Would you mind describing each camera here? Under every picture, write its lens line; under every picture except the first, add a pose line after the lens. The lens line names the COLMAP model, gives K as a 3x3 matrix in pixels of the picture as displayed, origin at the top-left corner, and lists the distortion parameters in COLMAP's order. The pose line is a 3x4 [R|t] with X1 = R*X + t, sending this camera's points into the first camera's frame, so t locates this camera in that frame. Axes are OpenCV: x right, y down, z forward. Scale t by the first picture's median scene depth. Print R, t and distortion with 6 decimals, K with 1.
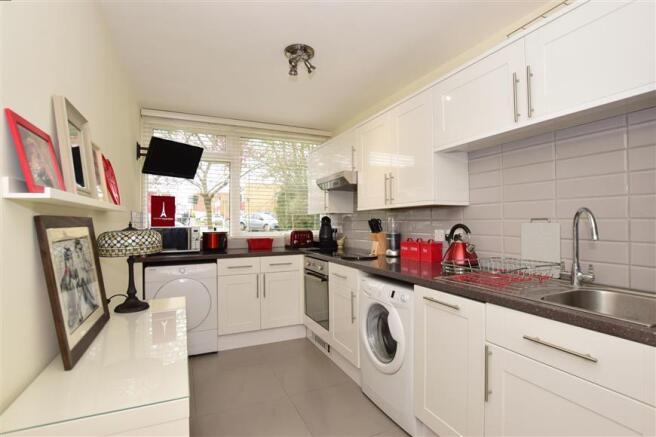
lens RADIAL K [[326.1, 0, 328.0], [0, 326.1, 218.5], [0, 0, 1]] dist [-0.016102, 0.000042]
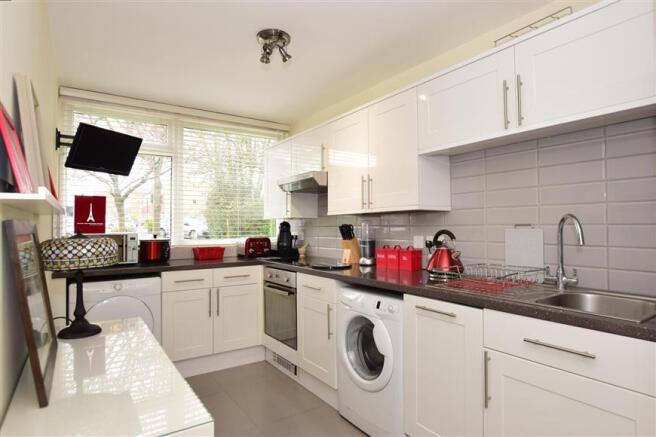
lens RADIAL K [[377.0, 0, 328.0], [0, 377.0, 218.5], [0, 0, 1]] dist [-0.004299, -0.000879]
pose [[0.984940, 0.004292, 0.172841, -0.116765], [-0.001887, 0.999899, -0.014078, -0.000434], [-0.172884, 0.013540, 0.984849, -0.040094]]
